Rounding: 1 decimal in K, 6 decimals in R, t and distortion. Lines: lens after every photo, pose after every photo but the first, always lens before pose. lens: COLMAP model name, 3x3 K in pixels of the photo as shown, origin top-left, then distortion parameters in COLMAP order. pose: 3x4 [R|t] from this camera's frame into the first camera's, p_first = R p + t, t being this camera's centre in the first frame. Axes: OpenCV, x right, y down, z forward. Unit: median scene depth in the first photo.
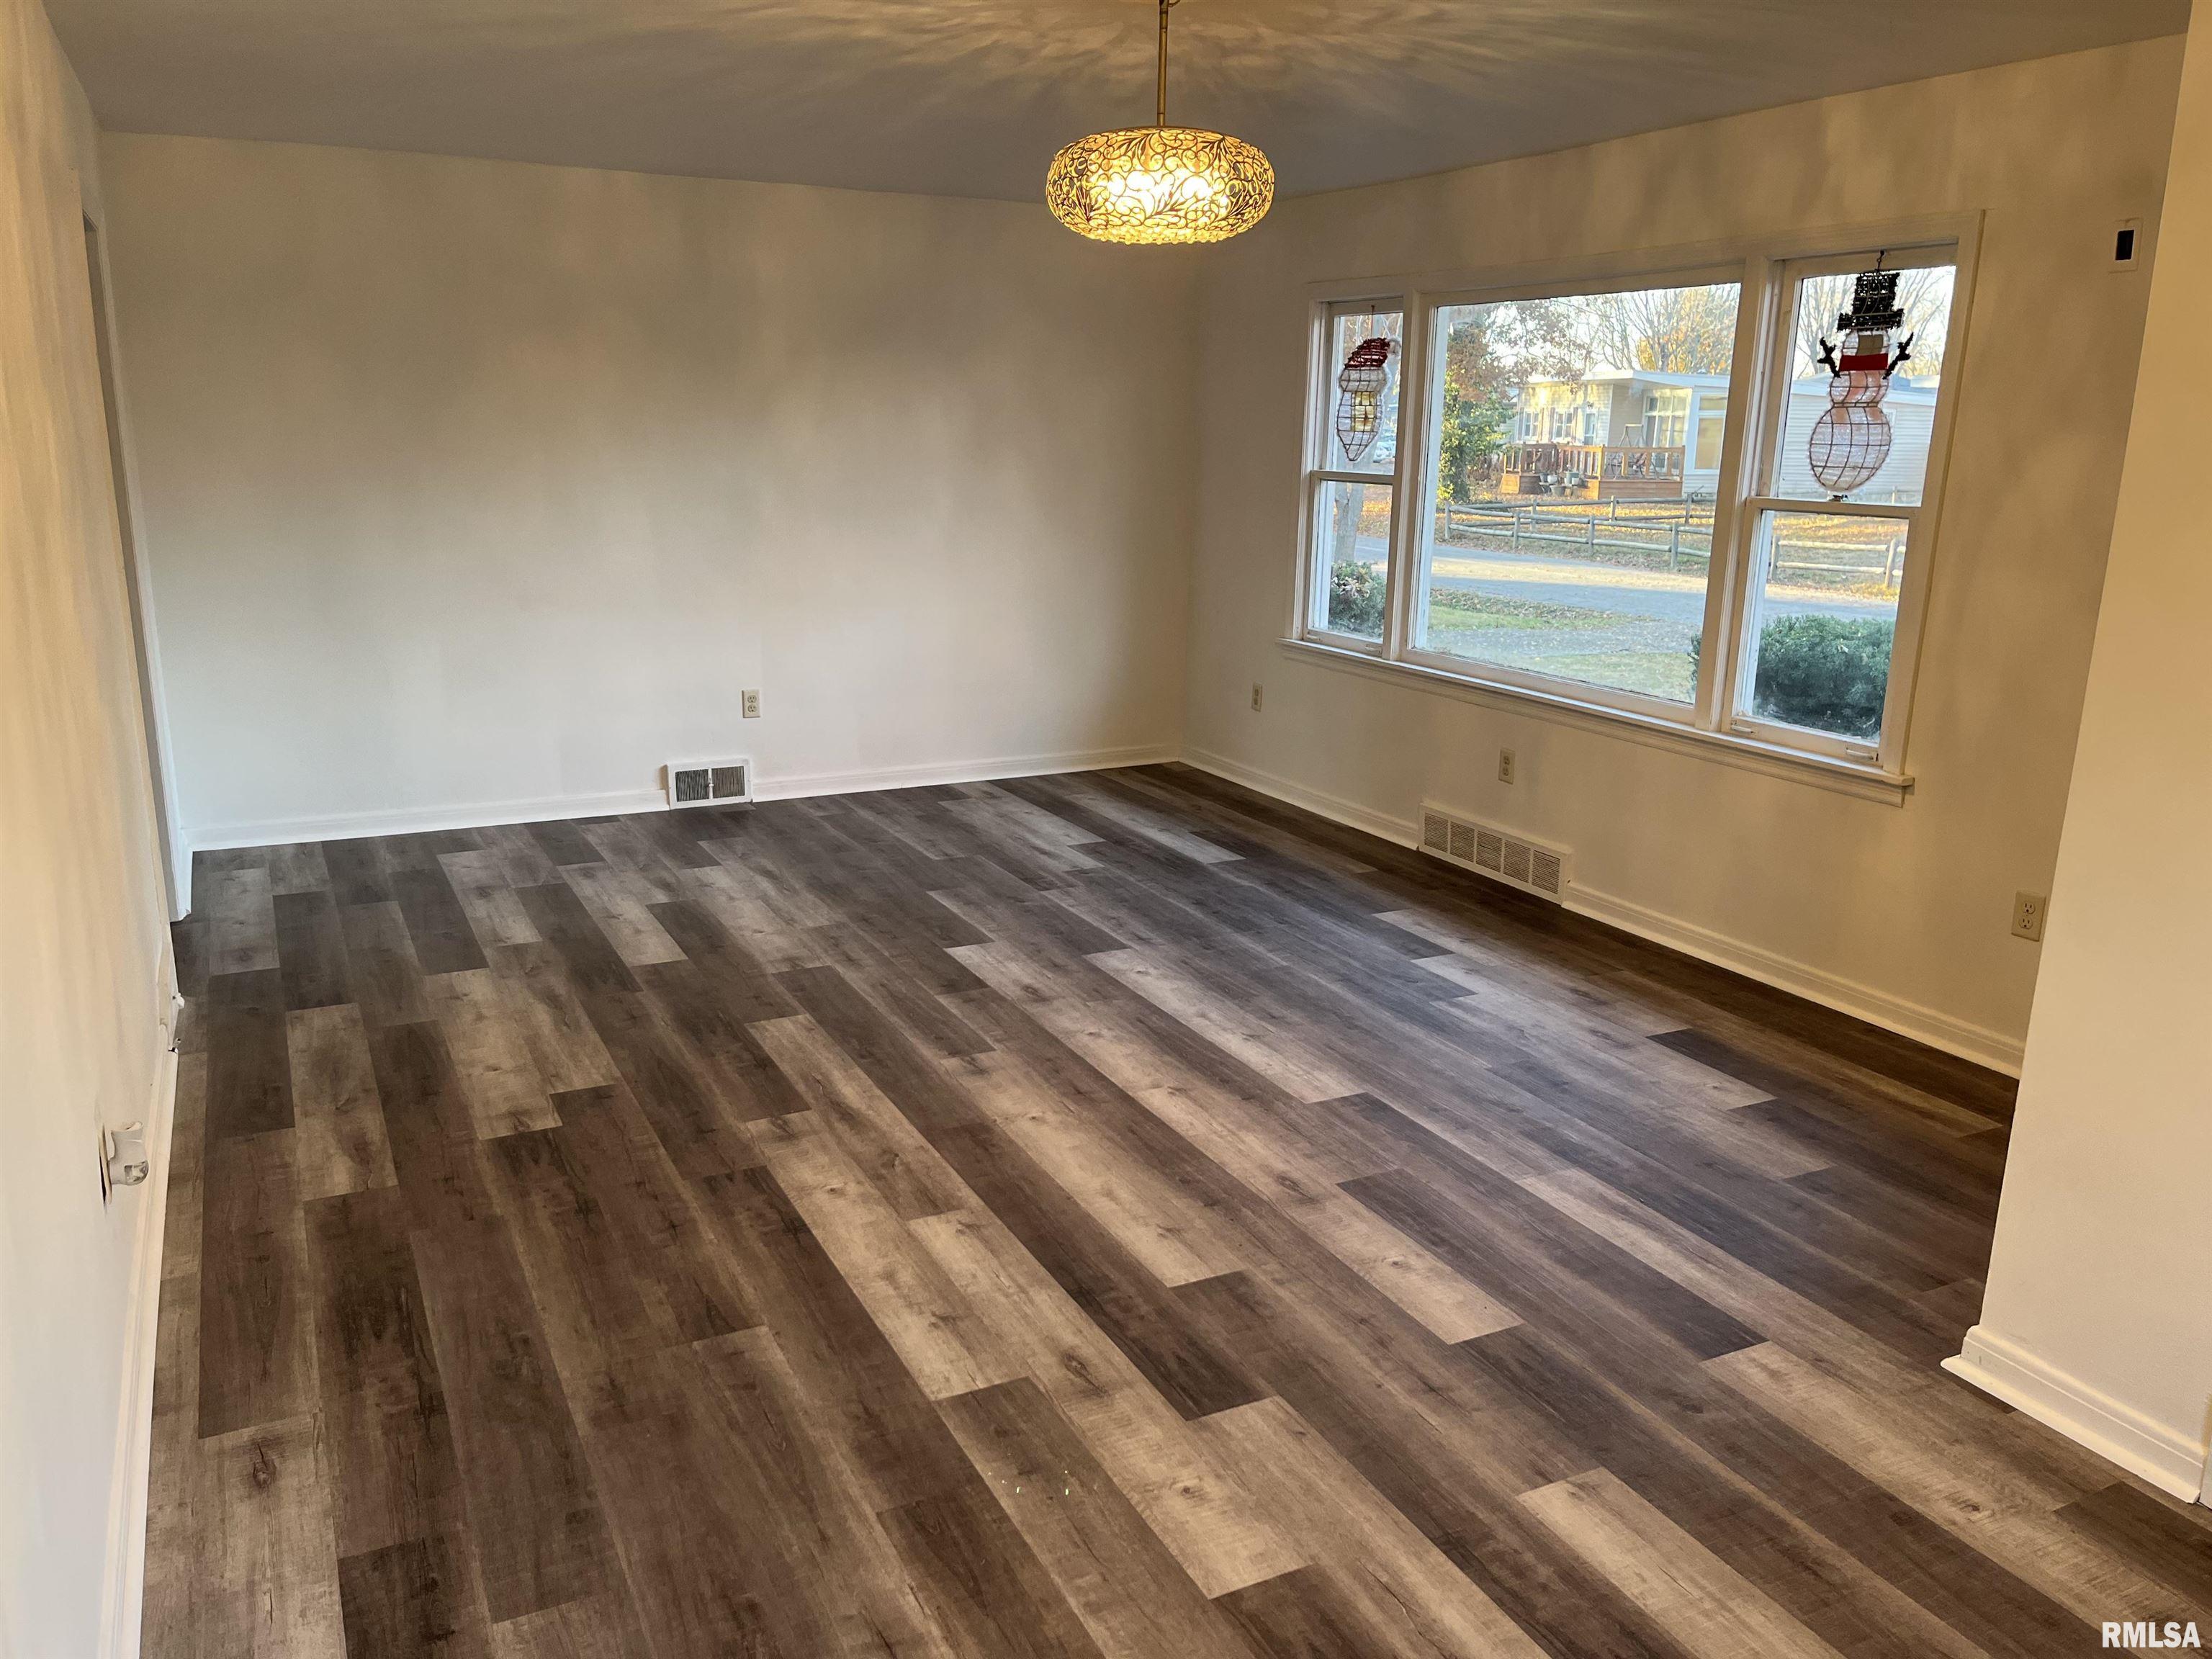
lens RADIAL K [[1681.5, 0, 1098.3], [0, 1681.5, 831.6], [0, 0, 1]] dist [0.062149, -0.053650]
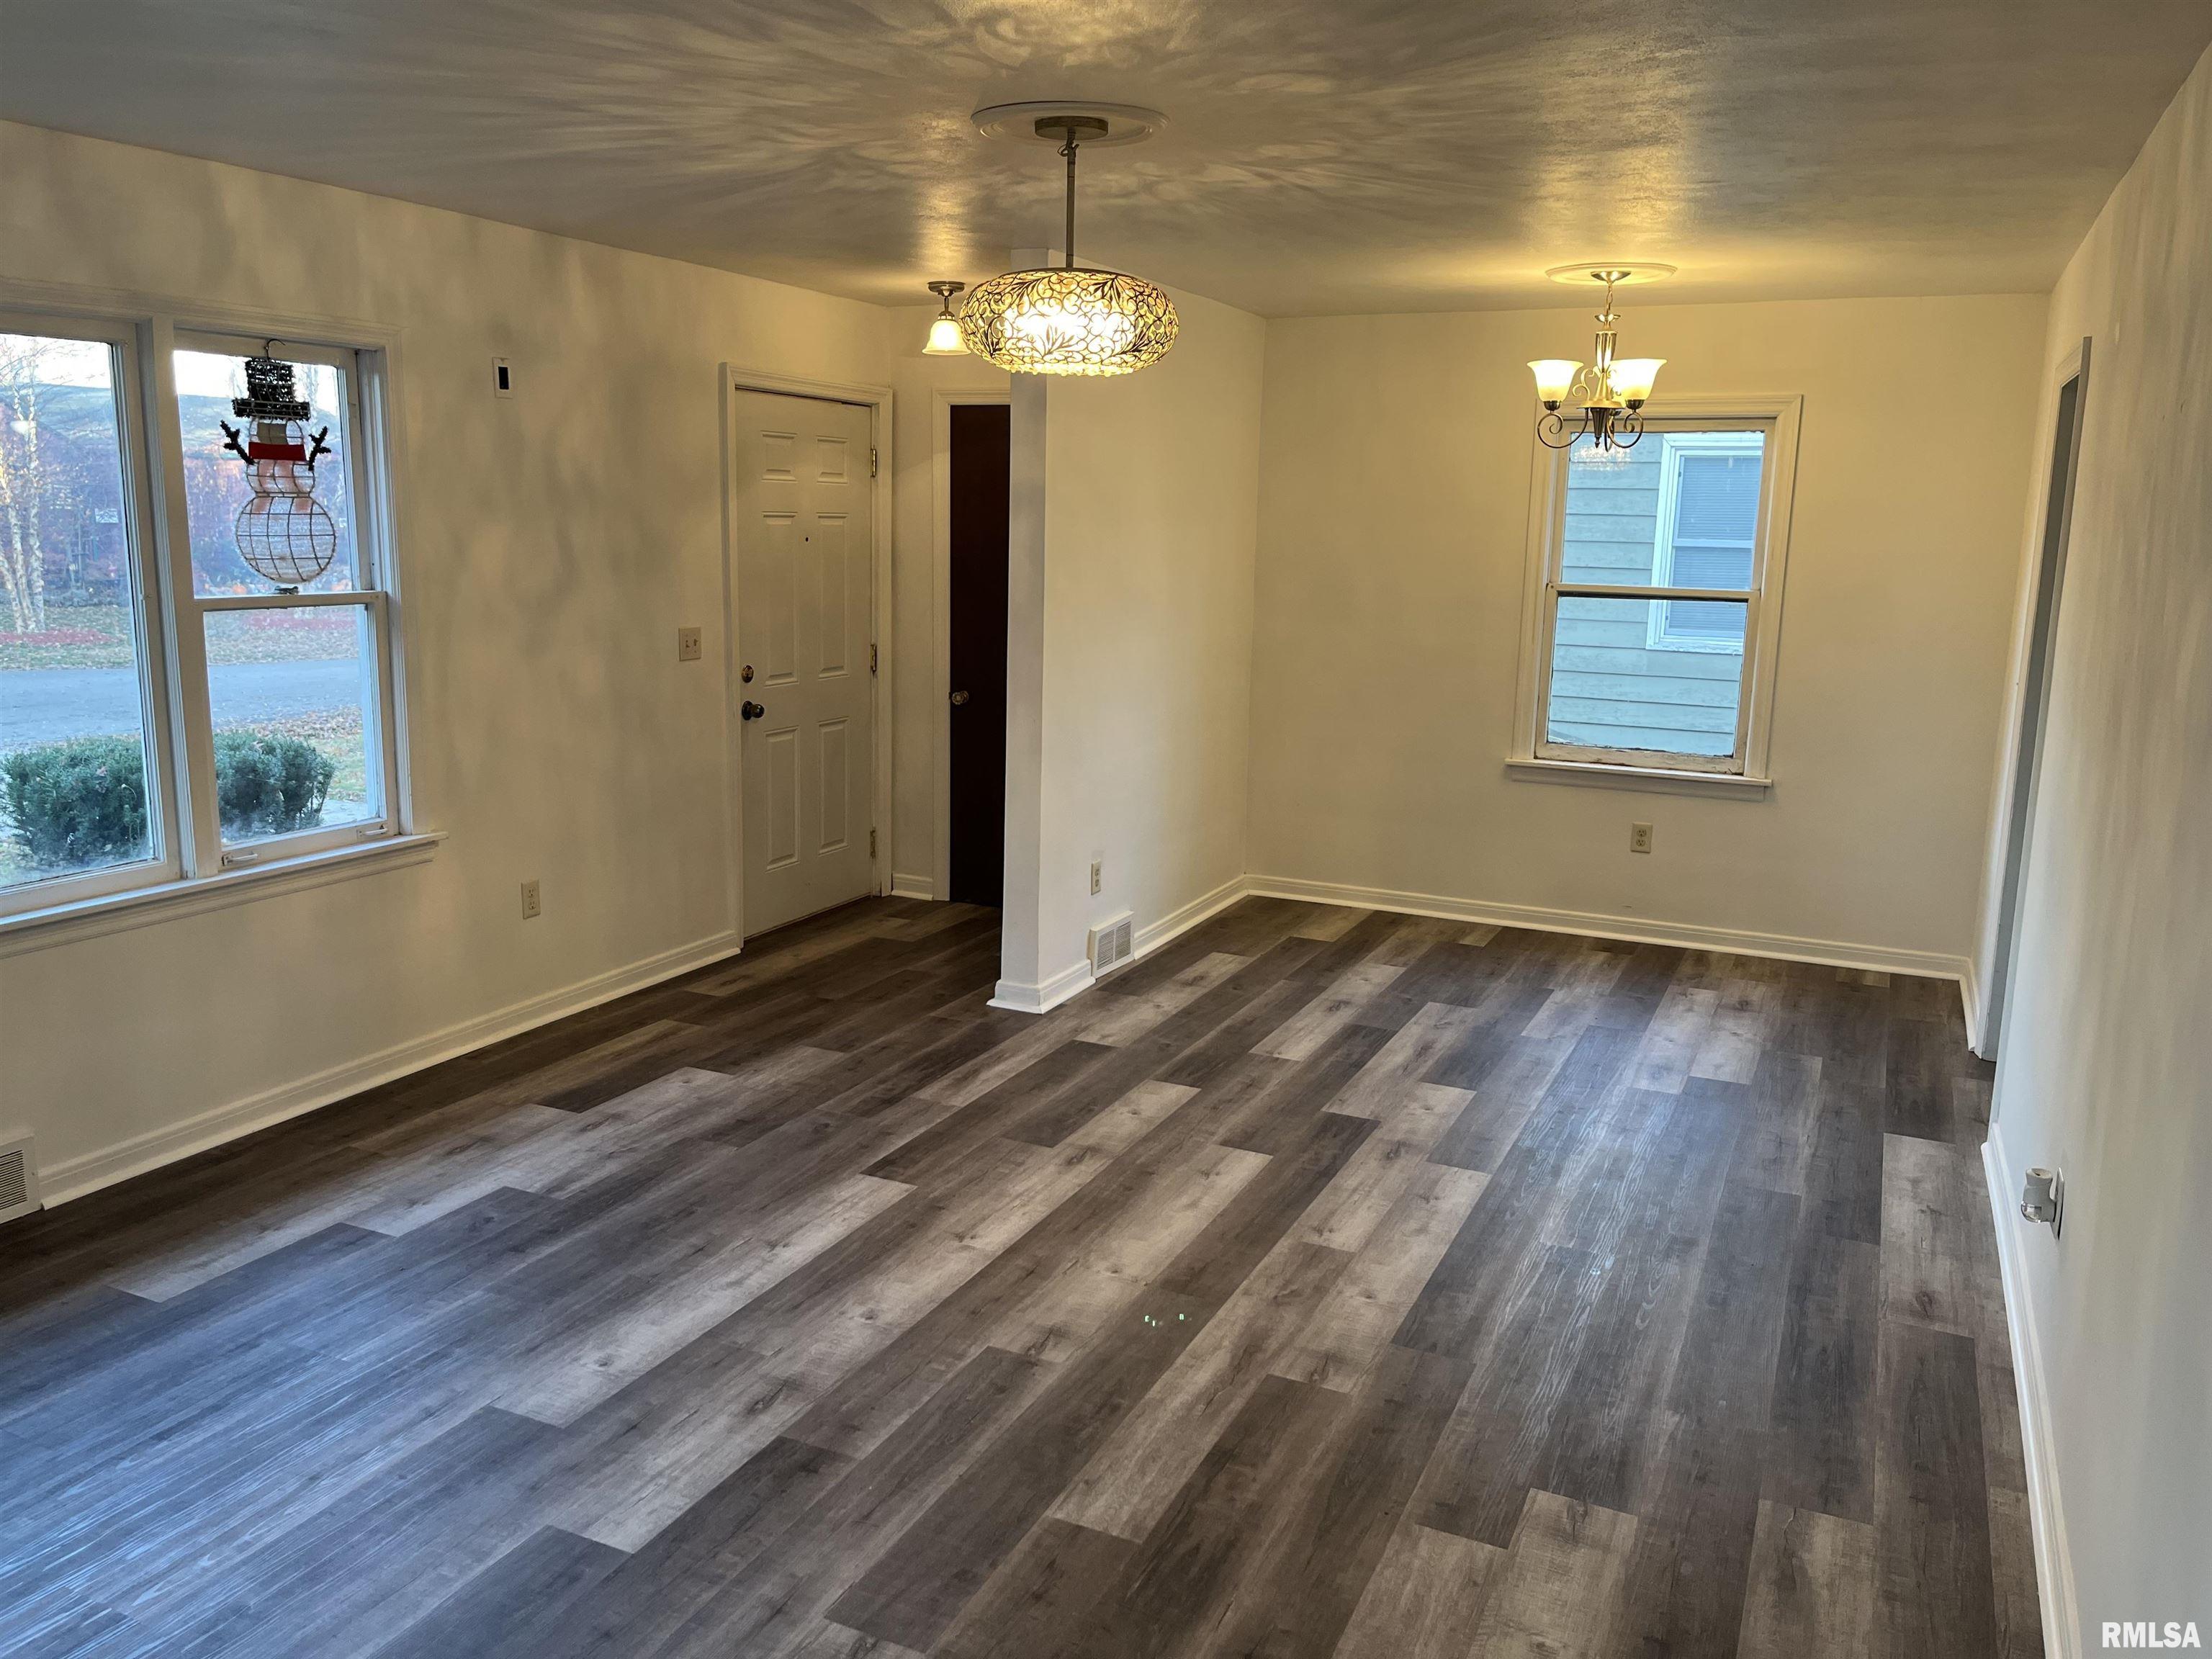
lens RADIAL K [[1681.5, 0, 1099.1], [0, 1681.5, 829.6], [0, 0, 1]] dist [0.062149, -0.053650]
pose [[-0.621547, -0.176598, 0.763212, -0.698118], [0.159523, 0.925312, 0.344019, -0.379924], [-0.766962, 0.335574, -0.546954, 1.409168]]
